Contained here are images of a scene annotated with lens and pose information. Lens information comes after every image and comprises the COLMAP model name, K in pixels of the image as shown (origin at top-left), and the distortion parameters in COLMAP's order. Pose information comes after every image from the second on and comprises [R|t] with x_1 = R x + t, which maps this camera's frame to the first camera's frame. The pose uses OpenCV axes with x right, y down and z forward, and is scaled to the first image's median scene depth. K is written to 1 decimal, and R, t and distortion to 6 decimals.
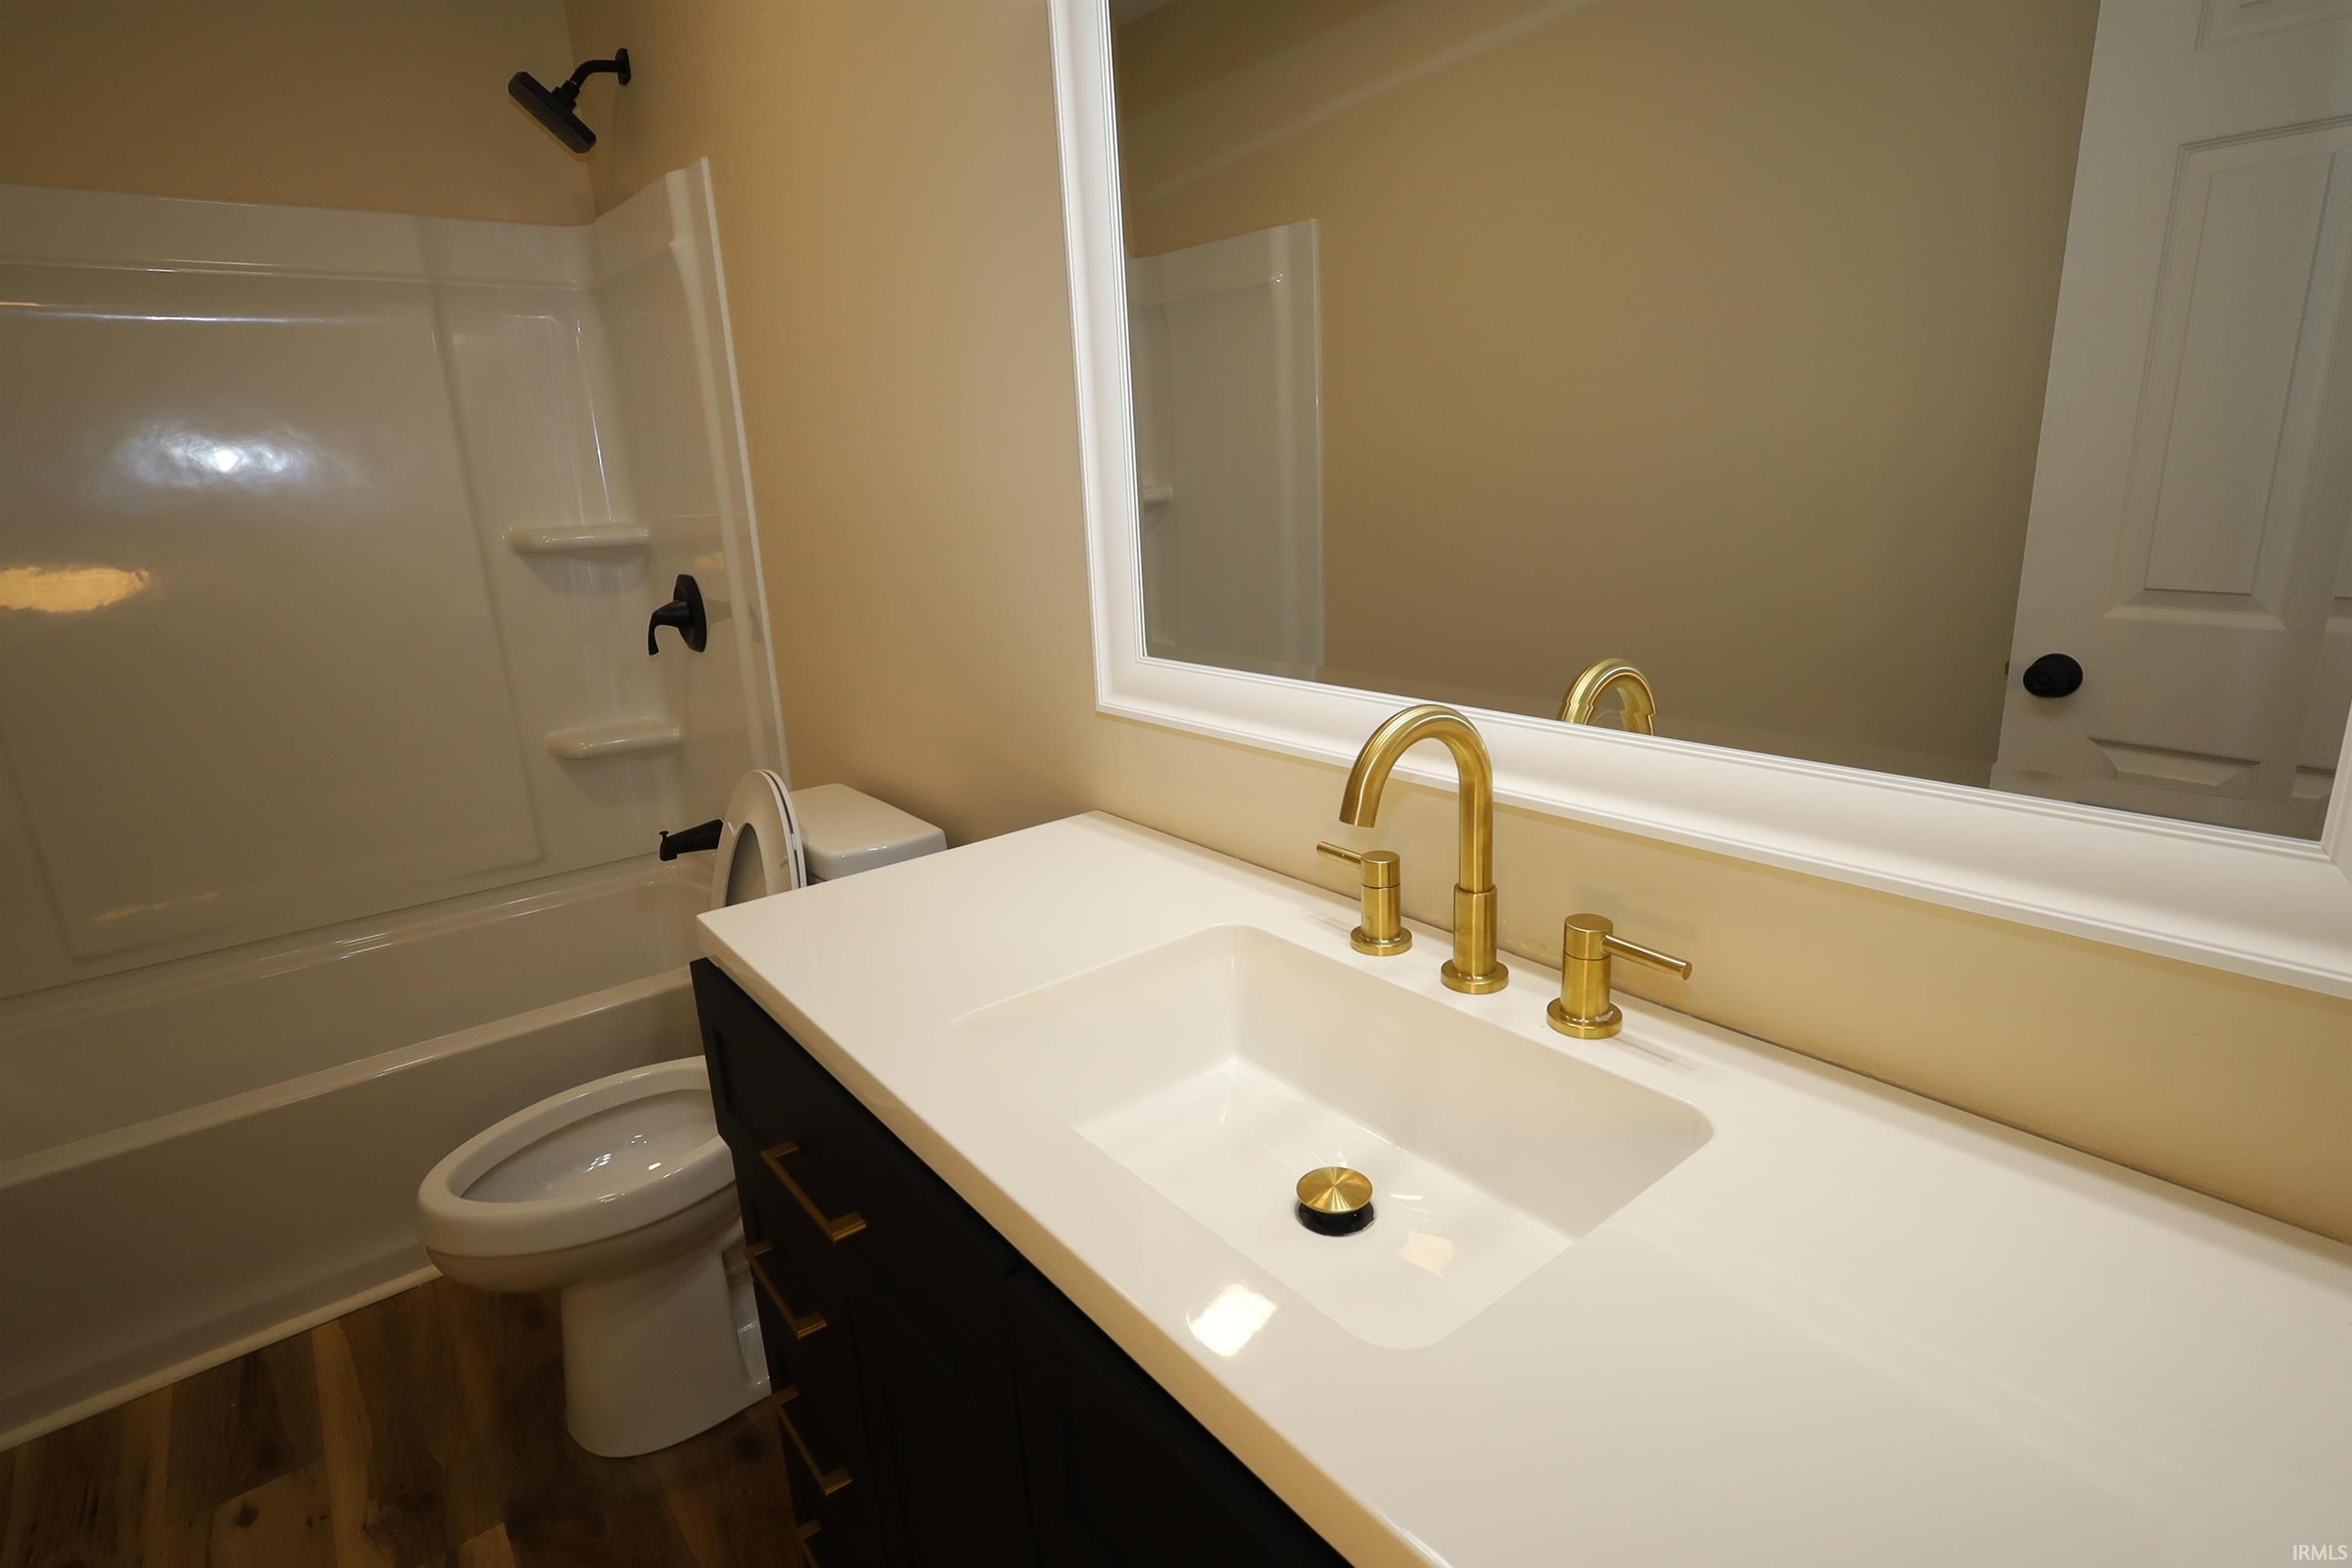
lens RADIAL K [[1163.6, 0, 1177.9], [0, 1163.6, 788.1], [0, 0, 1]] dist [-0.000925, 0.000213]
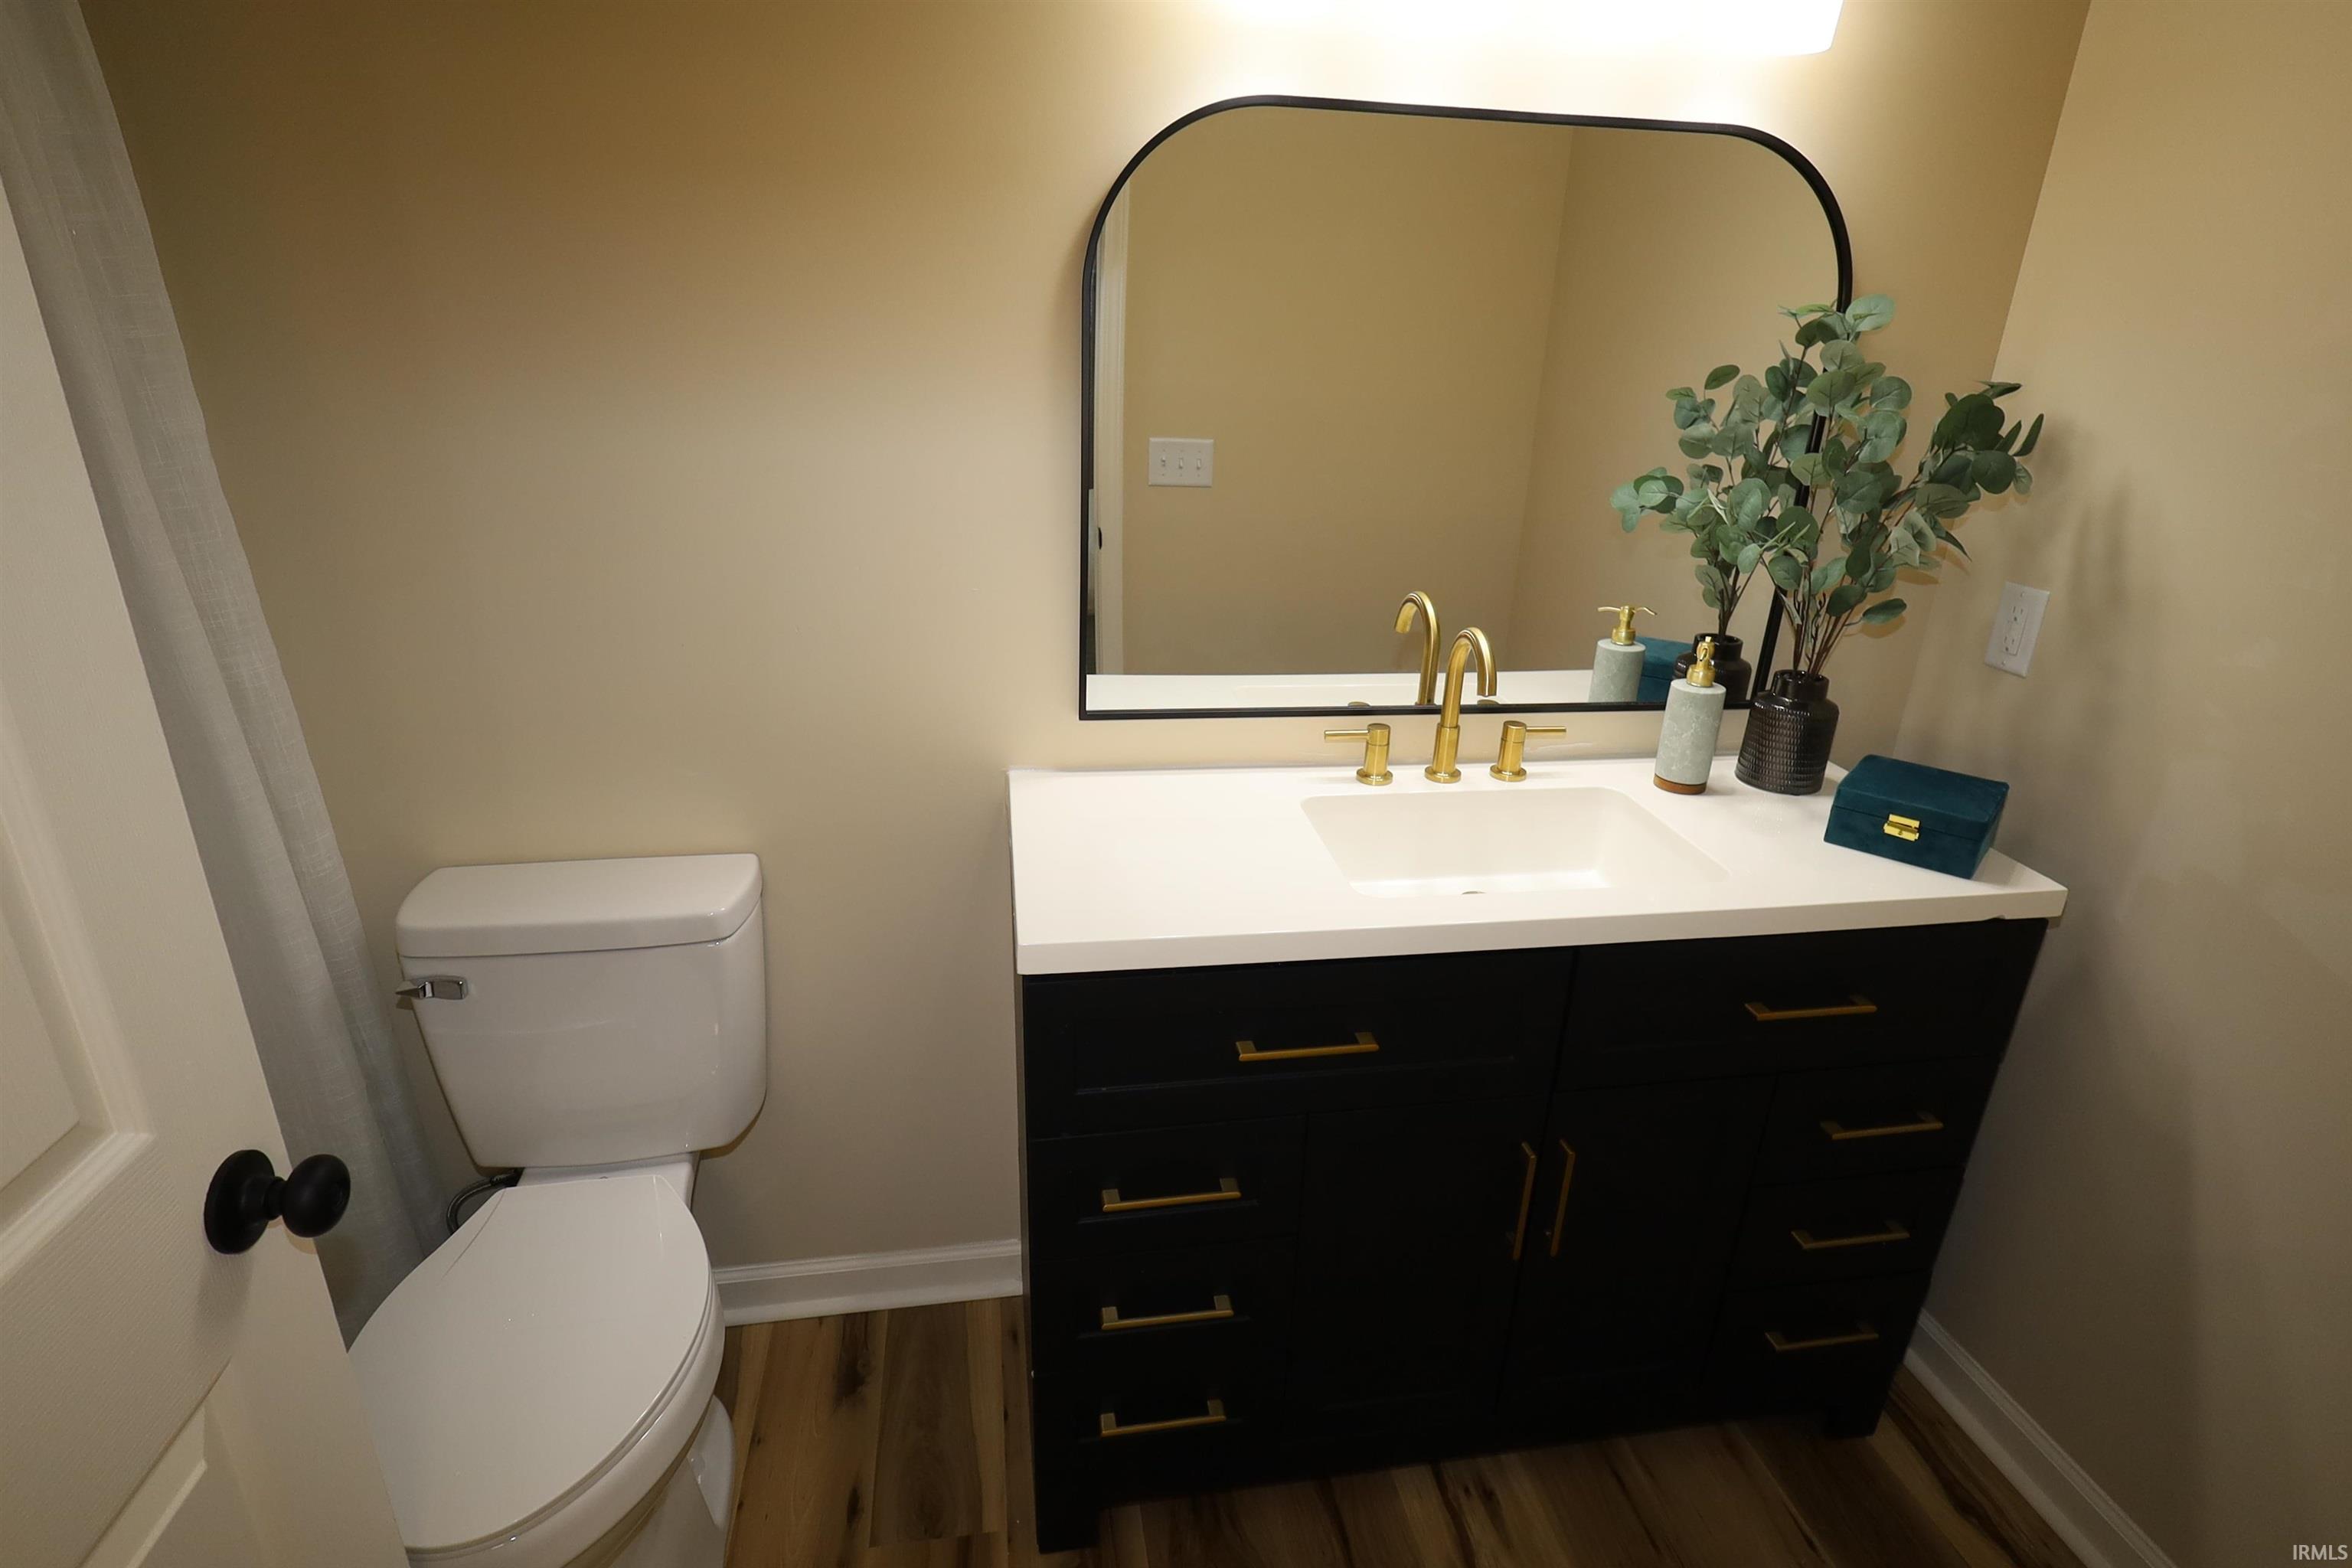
lens RADIAL K [[1163.6, 0, 1177.9], [0, 1163.6, 788.1], [0, 0, 1]] dist [-0.000925, 0.000213]
pose [[0.486458, -0.250774, 0.836942, -1.416565], [0.177398, 0.966320, 0.186431, -0.226957], [-0.855505, 0.057781, 0.514560, 0.356389]]
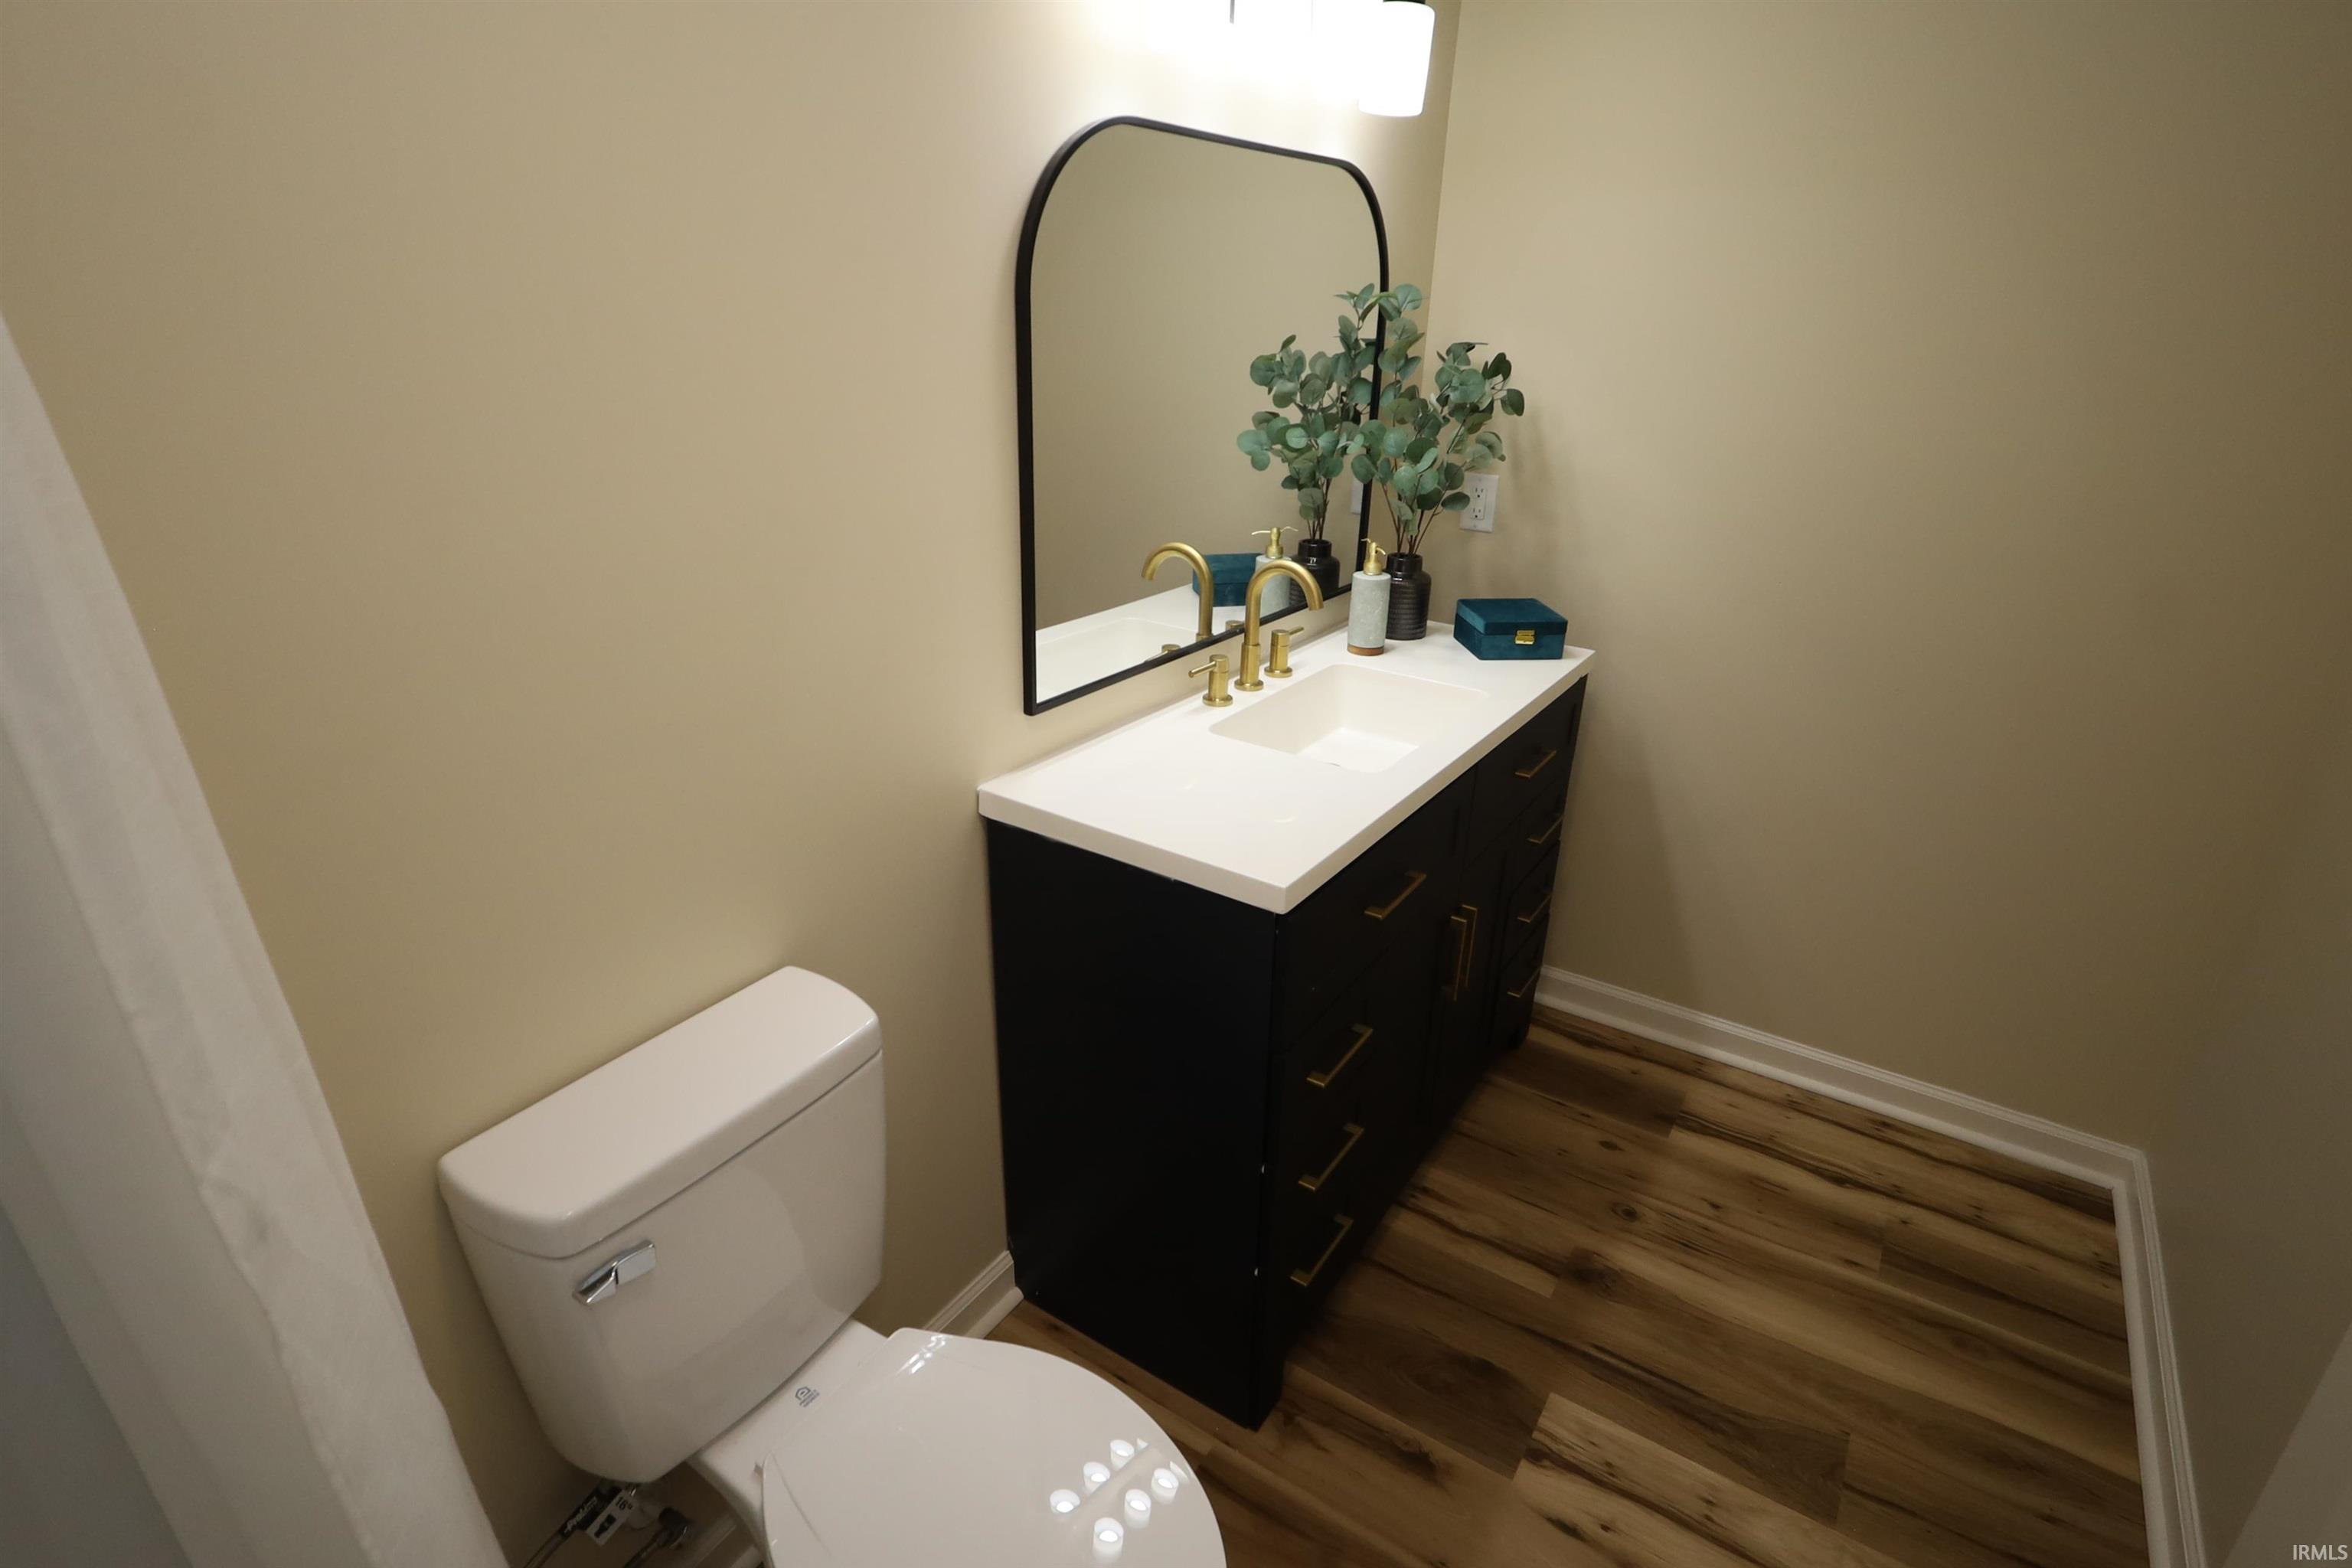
lens RADIAL K [[1163.6, 0, 1177.9], [0, 1163.6, 788.1], [0, 0, 1]] dist [-0.000925, 0.000213]
pose [[-0.295758, -0.318997, 0.900427, -1.694583], [0.256145, 0.881595, 0.396460, -0.560149], [-0.920281, 0.347896, -0.179030, 1.478151]]
